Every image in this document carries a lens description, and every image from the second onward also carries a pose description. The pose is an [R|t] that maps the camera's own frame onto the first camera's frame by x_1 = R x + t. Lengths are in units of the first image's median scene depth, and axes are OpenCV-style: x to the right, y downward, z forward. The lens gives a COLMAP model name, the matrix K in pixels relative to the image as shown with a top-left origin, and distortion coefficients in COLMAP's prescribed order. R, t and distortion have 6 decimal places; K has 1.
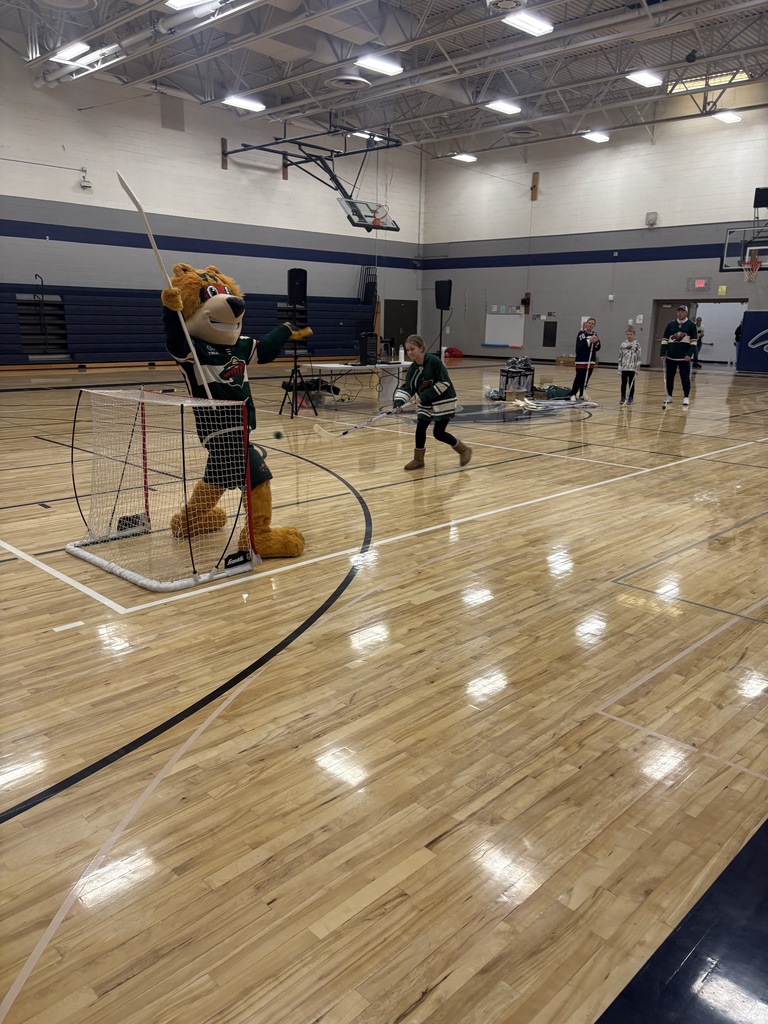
lens RADIAL K [[772.7, 0, 384.0], [0, 772.7, 512.0], [0, 0, 1]] dist [0.059896, -0.062397]
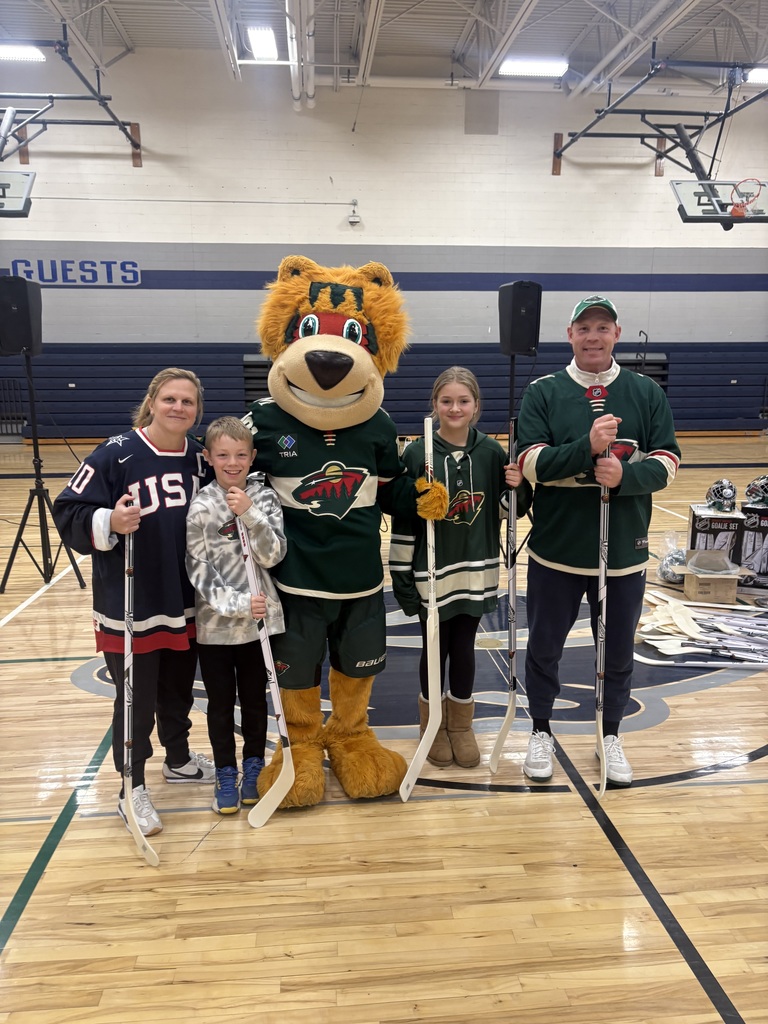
lens RADIAL K [[766.1, 0, 384.0], [0, 766.1, 512.0], [0, 0, 1]] dist [0.049761, -0.053446]
pose [[0.764493, 0.100379, -0.636769, 0.242930], [-0.142035, 0.989755, -0.014501, -0.145391], [0.628790, 0.101529, 0.770919, 0.568725]]
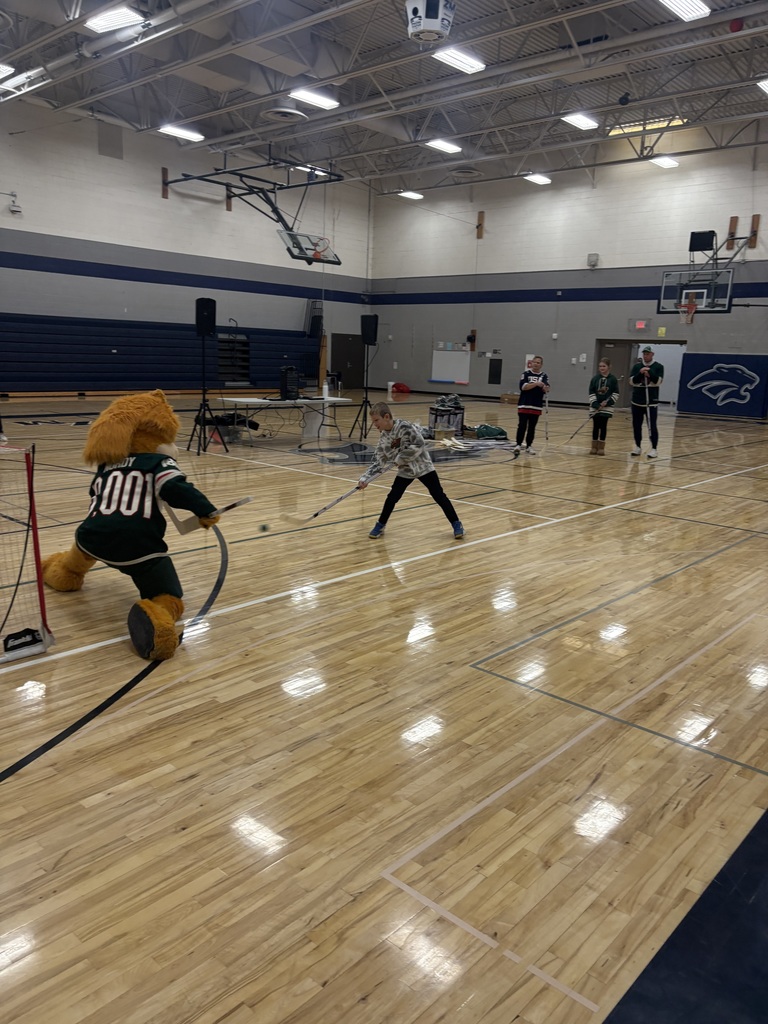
lens RADIAL K [[766.1, 0, 384.0], [0, 766.1, 512.0], [0, 0, 1]] dist [0.049761, -0.053446]
pose [[0.998935, 0.010925, 0.044826, 0.047647], [-0.009152, 0.999175, -0.039574, -0.013476], [-0.045222, 0.039122, 0.998211, 0.048061]]
